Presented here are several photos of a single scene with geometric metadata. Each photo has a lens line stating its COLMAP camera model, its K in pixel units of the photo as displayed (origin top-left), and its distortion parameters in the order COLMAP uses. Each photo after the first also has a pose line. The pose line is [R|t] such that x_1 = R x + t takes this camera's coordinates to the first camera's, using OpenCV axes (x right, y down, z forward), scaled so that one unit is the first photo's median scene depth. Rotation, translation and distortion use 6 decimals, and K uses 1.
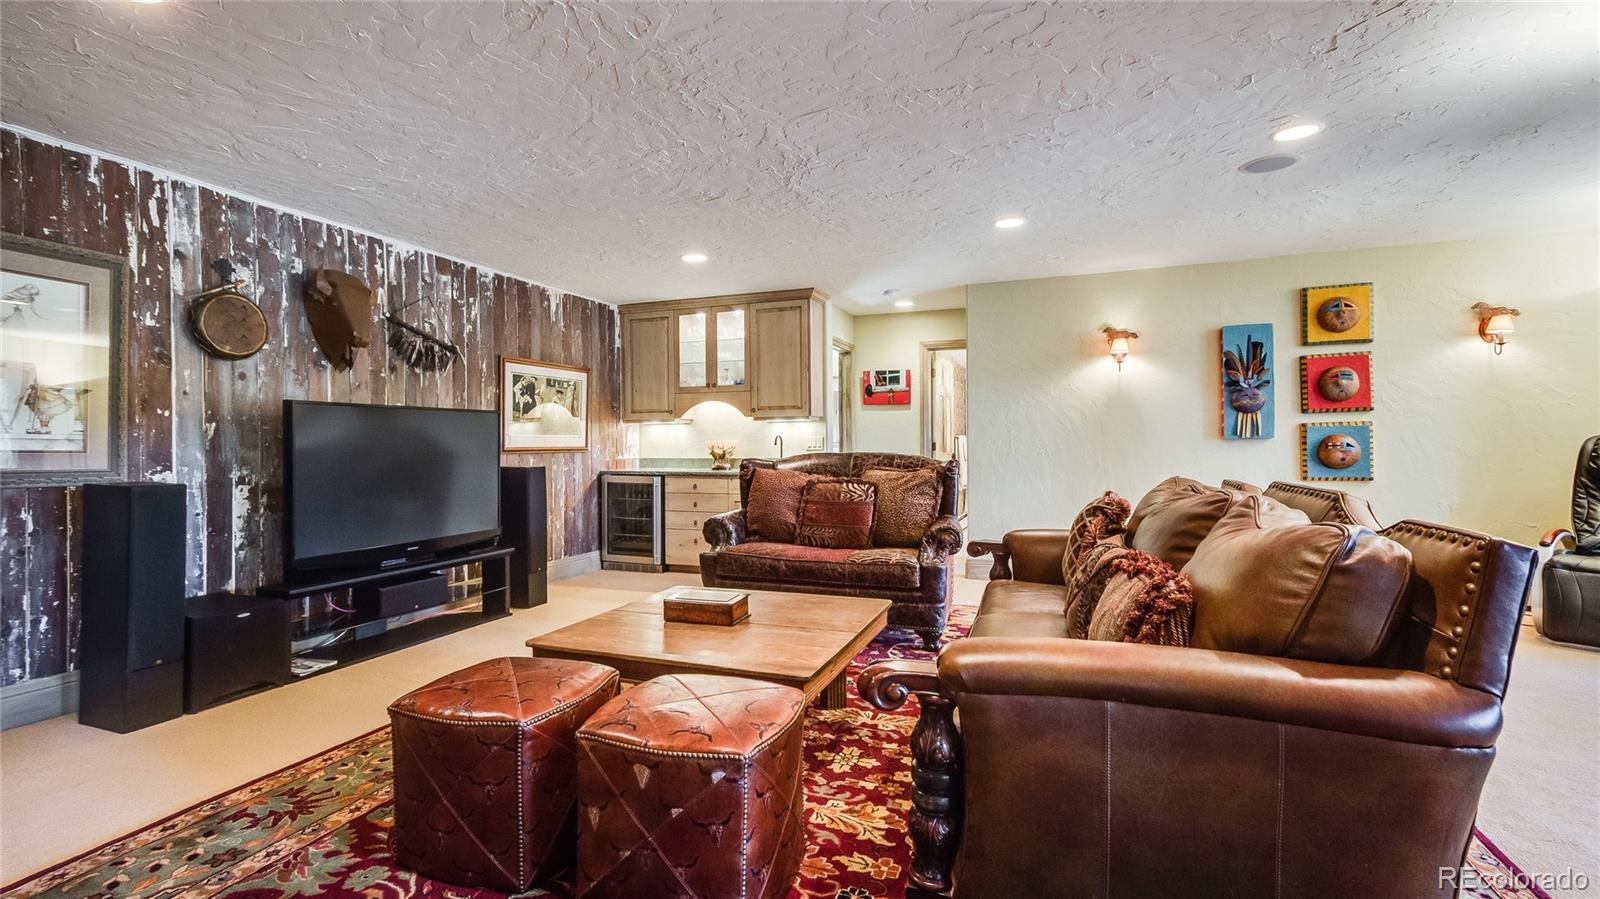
lens RADIAL K [[750.4, 0, 788.1], [0, 750.4, 447.5], [0, 0, 1]] dist [-0.010035, 0.002261]
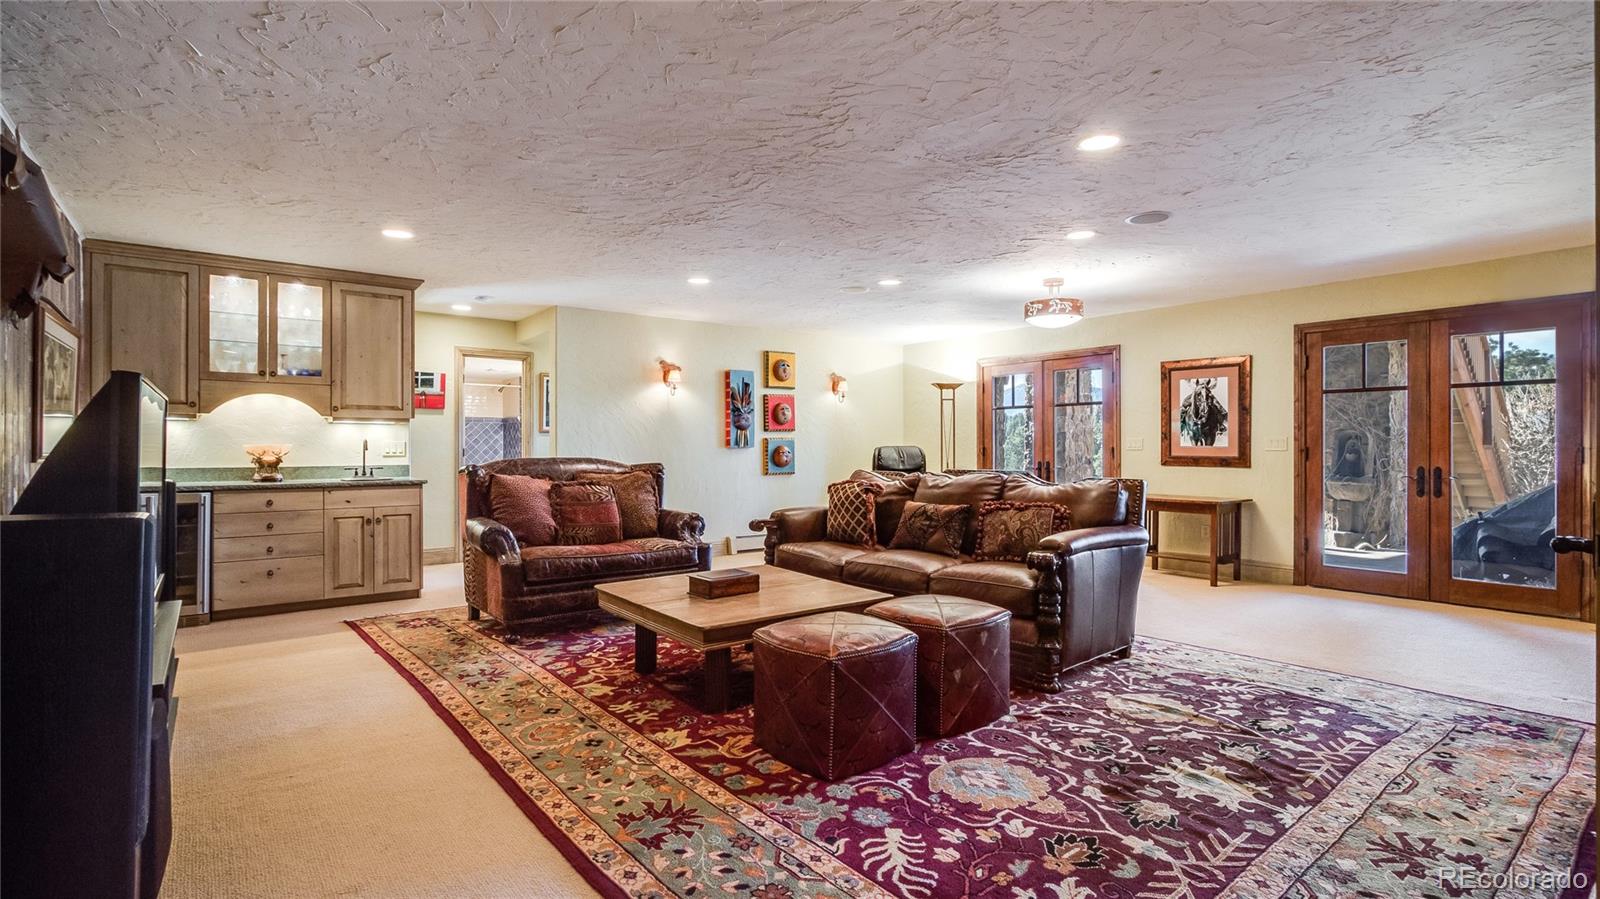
lens RADIAL K [[765.9, 0, 798.3], [0, 765.9, 454.2], [0, 0, 1]] dist [-0.013399, 0.000949]
pose [[0.489709, 0.000464, 0.871886, -0.532871], [0.001195, 0.999999, -0.001204, 0.002649], [-0.871885, 0.001631, 0.489707, 0.132658]]
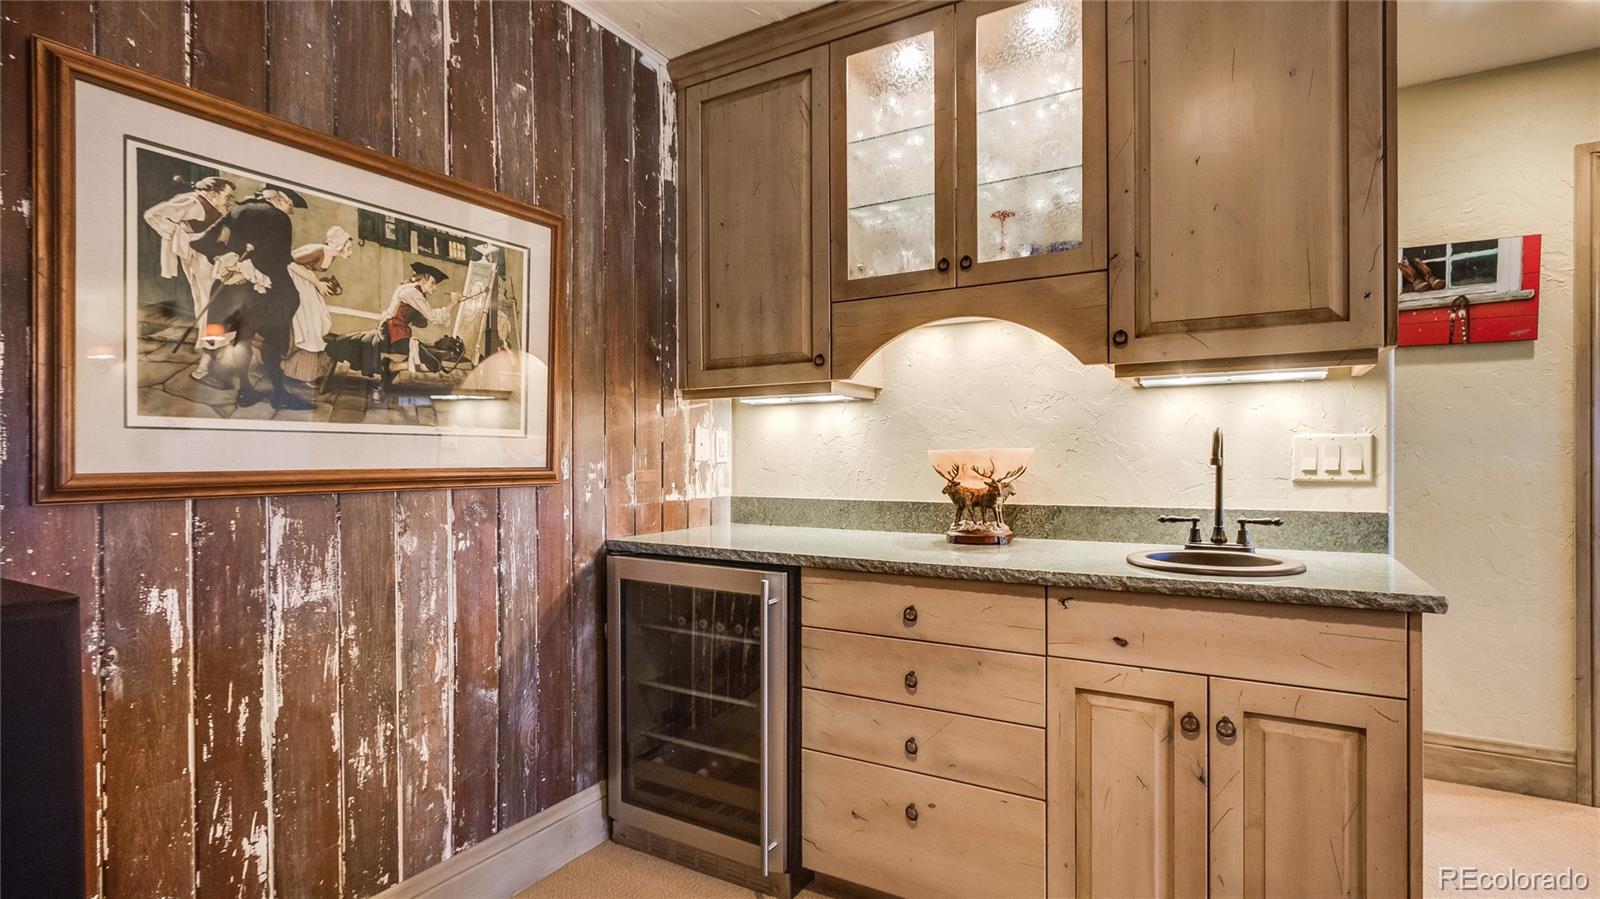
lens RADIAL K [[750.4, 0, 805.3], [0, 750.4, 457.3], [0, 0, 1]] dist [-0.010035, 0.002261]
pose [[0.989061, 0.002912, -0.147479, -0.119298], [-0.003510, 0.999987, -0.003792, -0.004465], [0.147466, 0.004268, 0.989058, 0.708385]]
